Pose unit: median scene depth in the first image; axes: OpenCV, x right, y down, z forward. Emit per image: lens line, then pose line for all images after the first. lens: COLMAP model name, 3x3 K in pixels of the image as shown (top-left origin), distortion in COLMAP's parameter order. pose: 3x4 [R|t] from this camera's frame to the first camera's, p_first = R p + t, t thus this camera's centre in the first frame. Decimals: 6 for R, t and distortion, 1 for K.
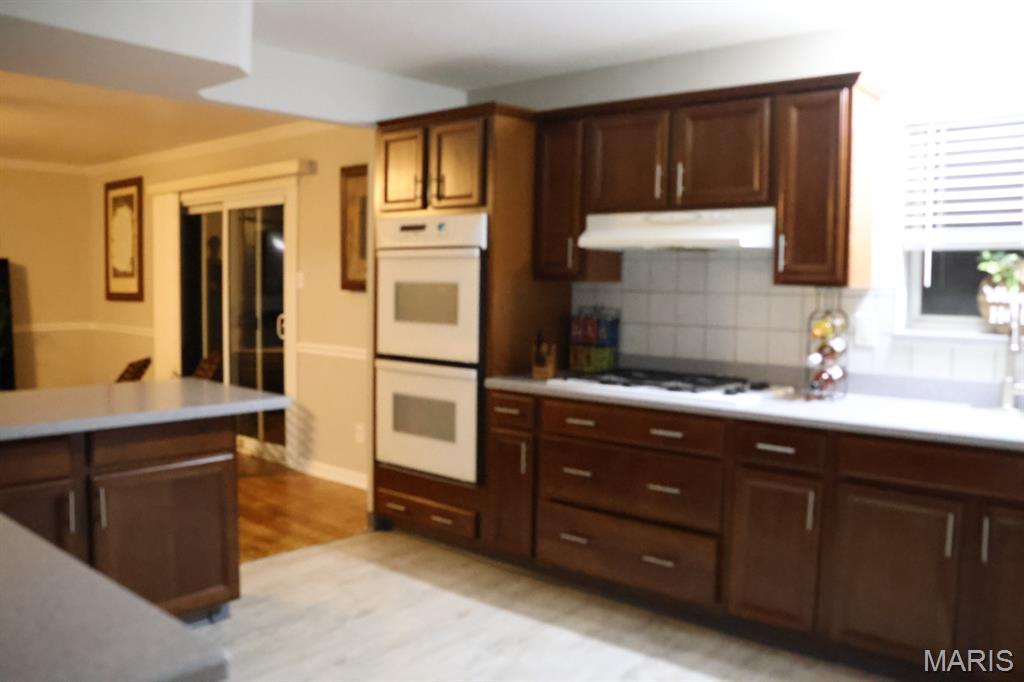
lens RADIAL K [[876.4, 0, 512.0], [0, 876.4, 341.0], [0, 0, 1]] dist [-0.061420, 0.007352]
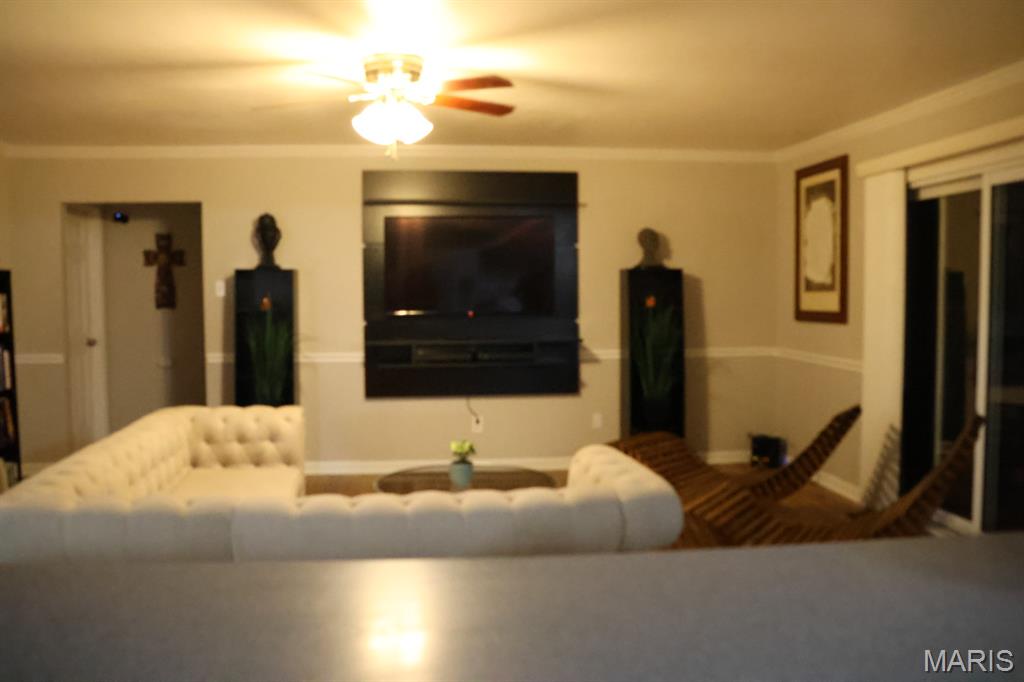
lens RADIAL K [[876.4, 0, 512.0], [0, 876.4, 341.0], [0, 0, 1]] dist [-0.061420, 0.007352]
pose [[0.750781, 0.022988, -0.660151, -0.149906], [-0.027518, 0.999615, 0.003513, -0.025425], [0.659978, 0.015528, 0.751124, 0.255831]]
